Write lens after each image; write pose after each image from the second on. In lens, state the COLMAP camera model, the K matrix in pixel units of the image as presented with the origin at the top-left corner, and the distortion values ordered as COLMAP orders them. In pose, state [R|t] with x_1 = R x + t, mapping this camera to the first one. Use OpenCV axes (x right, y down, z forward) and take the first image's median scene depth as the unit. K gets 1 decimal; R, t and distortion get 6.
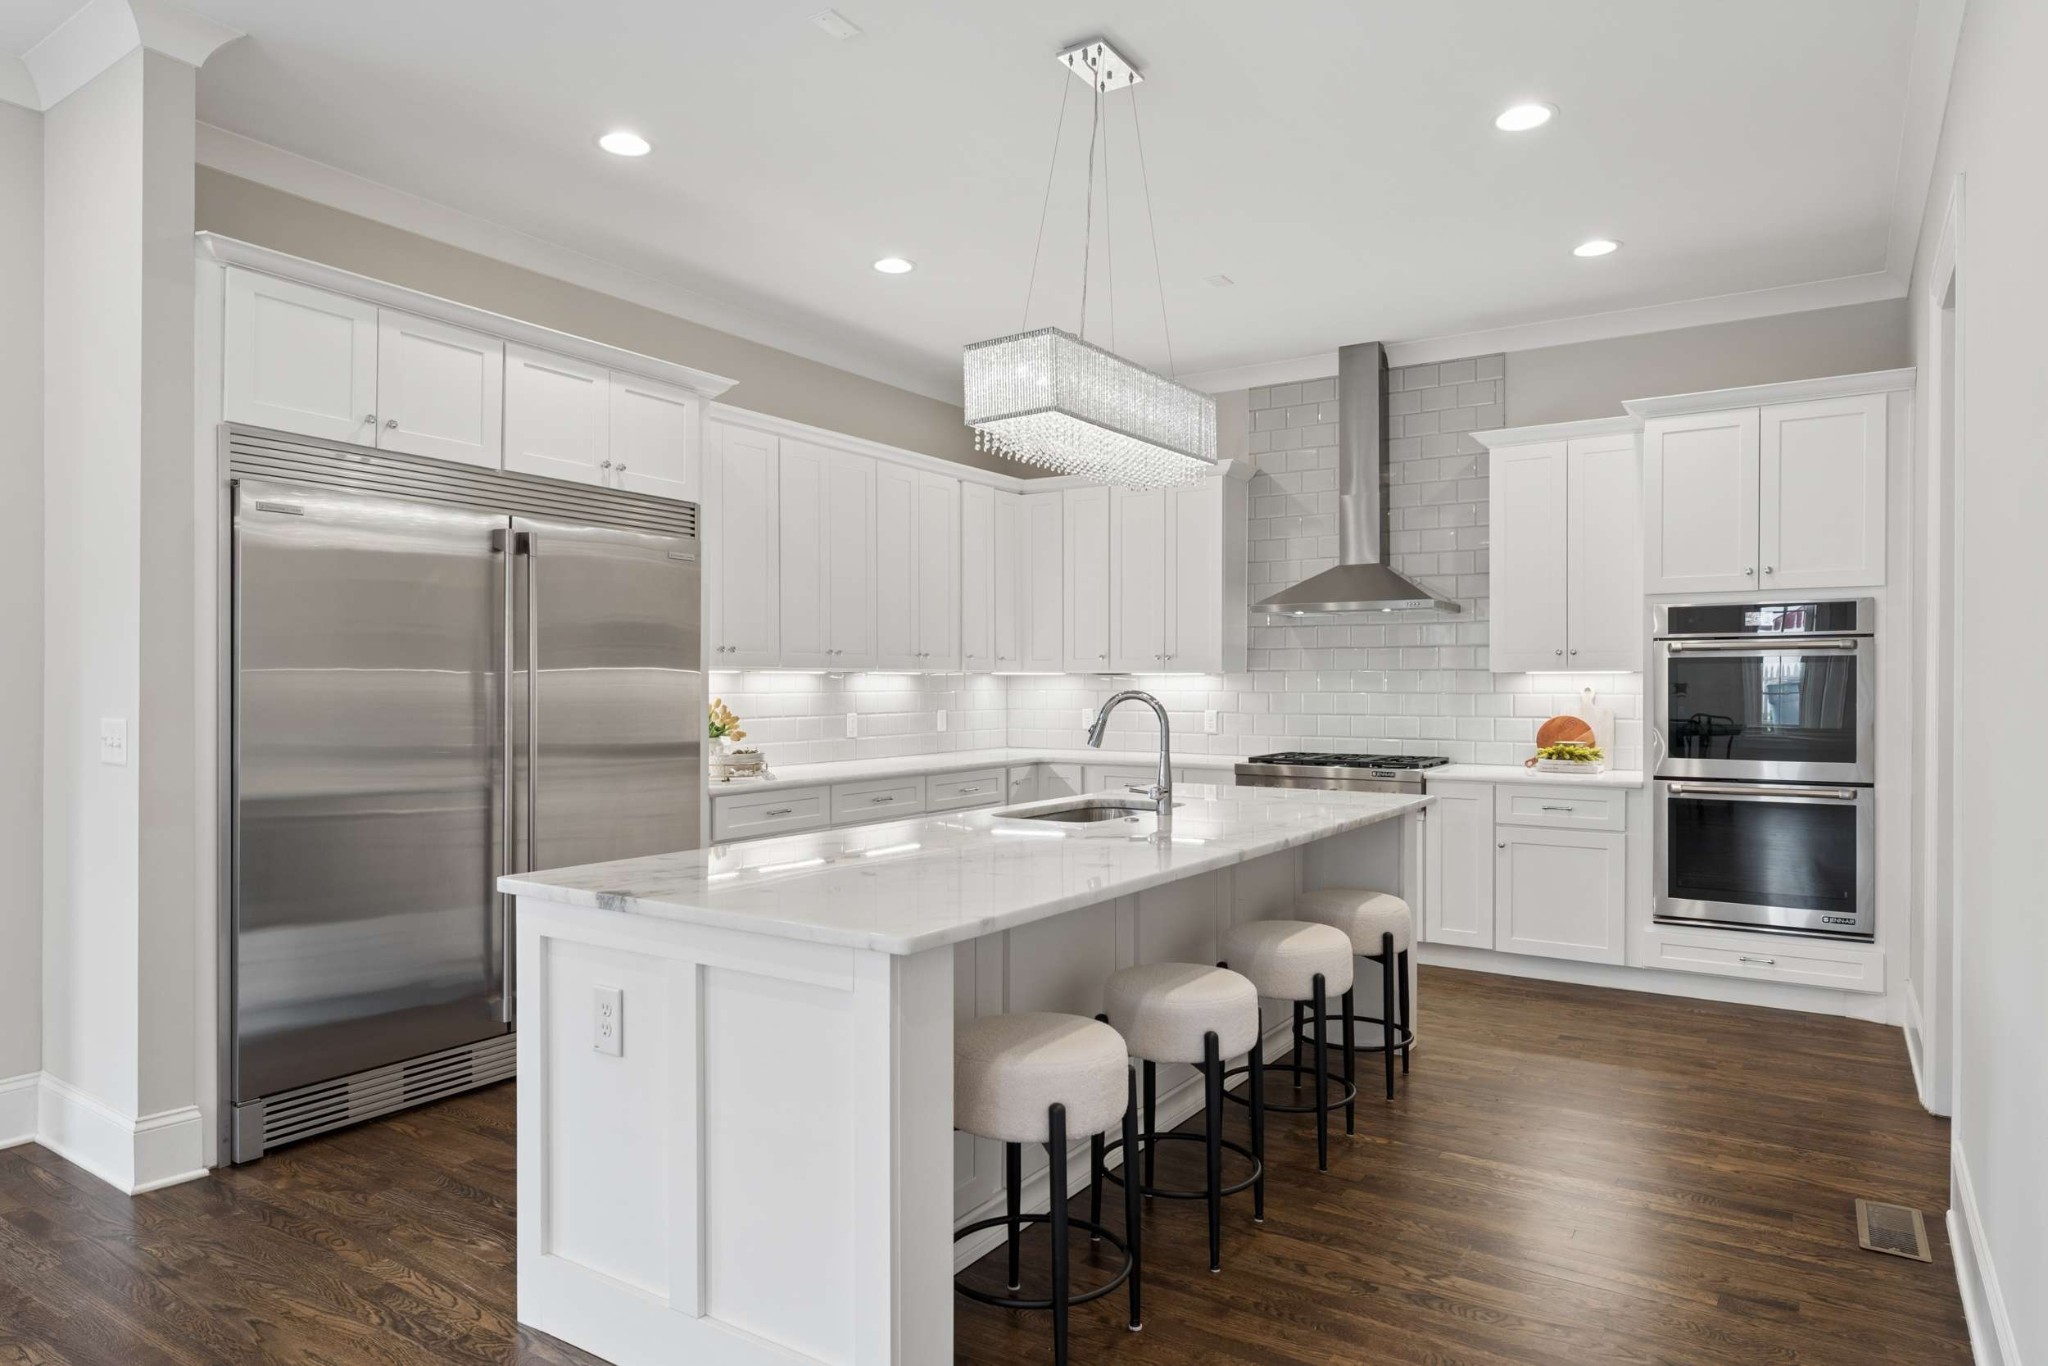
lens RADIAL K [[1237.1, 0, 1022.1], [0, 1237.1, 687.9], [0, 0, 1]] dist [-0.000382, -0.002152]
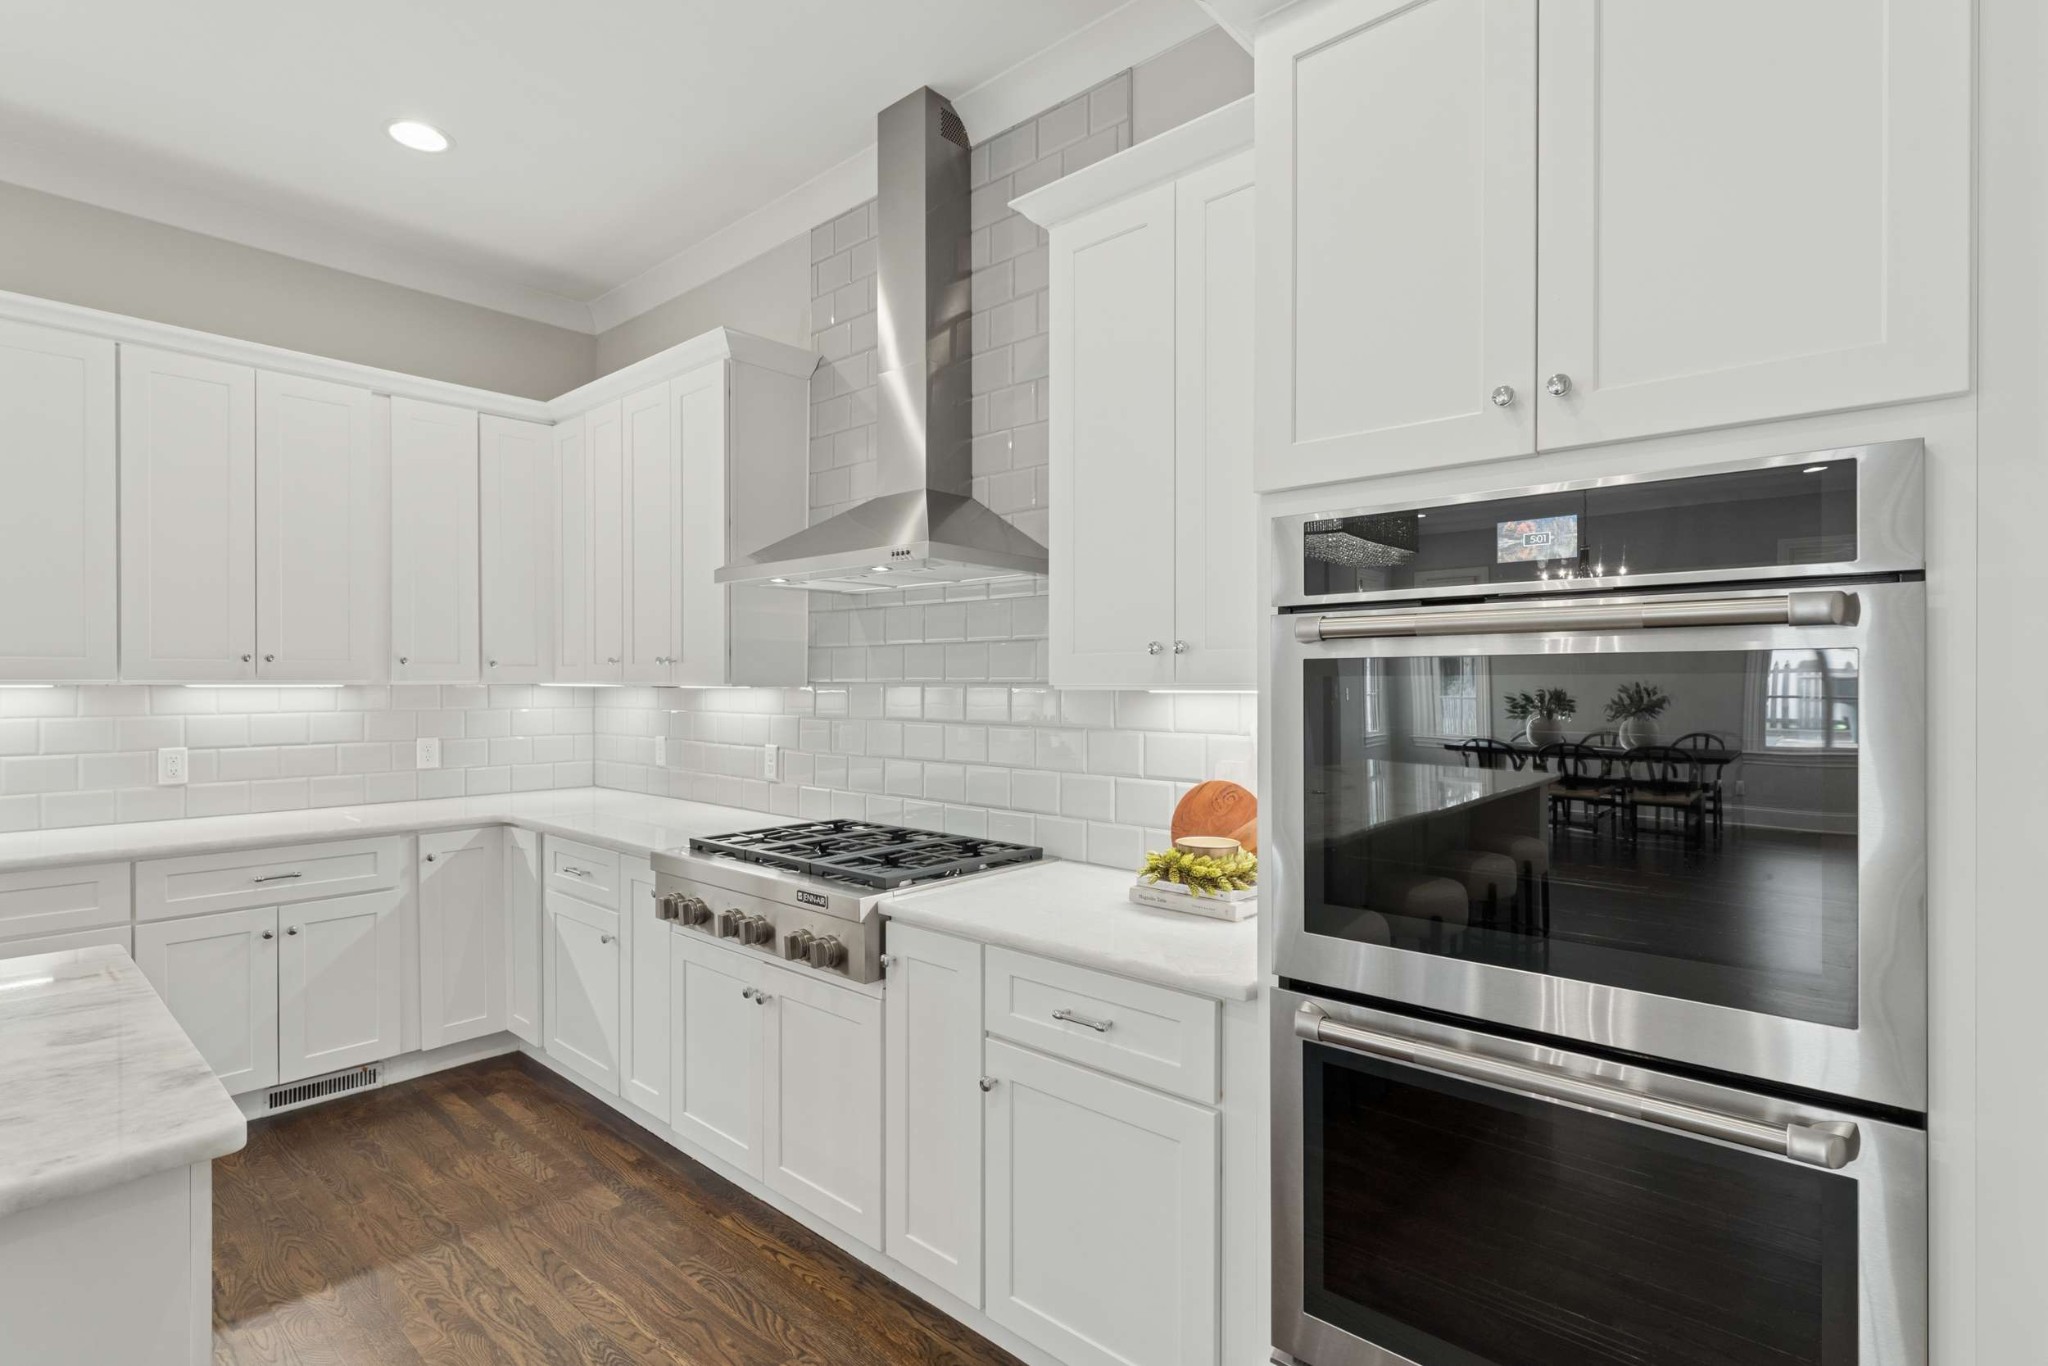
lens RADIAL K [[995.7, 0, 1021.4], [0, 995.7, 681.2], [0, 0, 1]] dist [-0.005180, -0.000537]
pose [[0.987012, 0.002200, -0.160632, 0.536817], [-0.003155, 0.999979, -0.005693, -0.017422], [0.160616, 0.006126, 0.986998, 0.765524]]
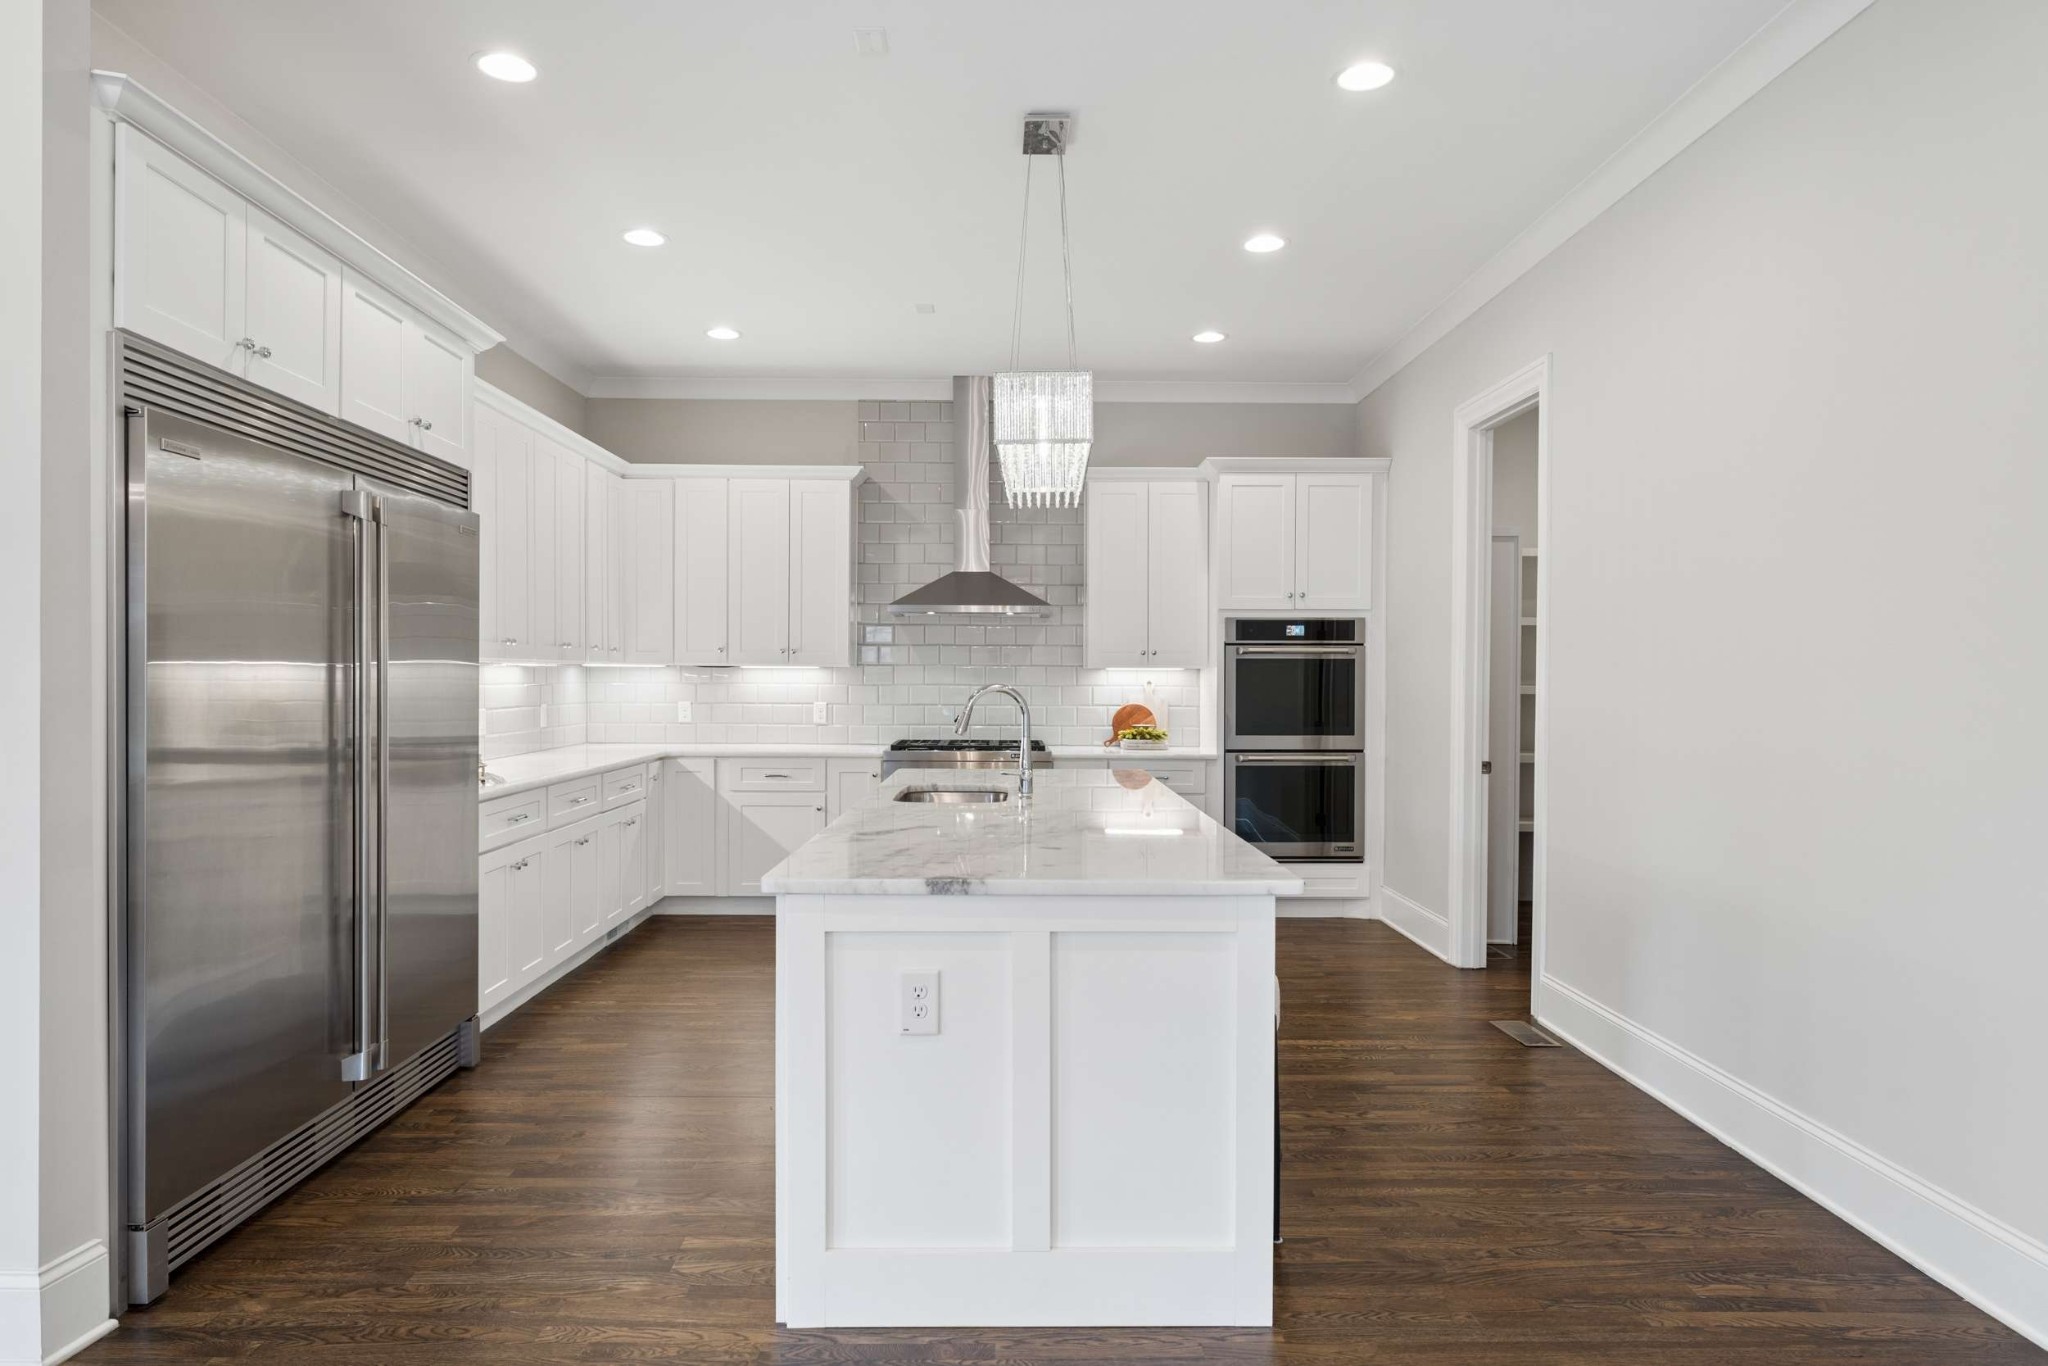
lens RADIAL K [[1237.1, 0, 1031.3], [0, 1237.1, 692.8], [0, 0, 1]] dist [-0.000382, -0.002152]
pose [[0.828691, -0.004280, 0.559690, -0.425760], [-0.001956, 0.999943, 0.010543, -0.001770], [-0.559703, -0.009831, 0.828635, 0.044053]]
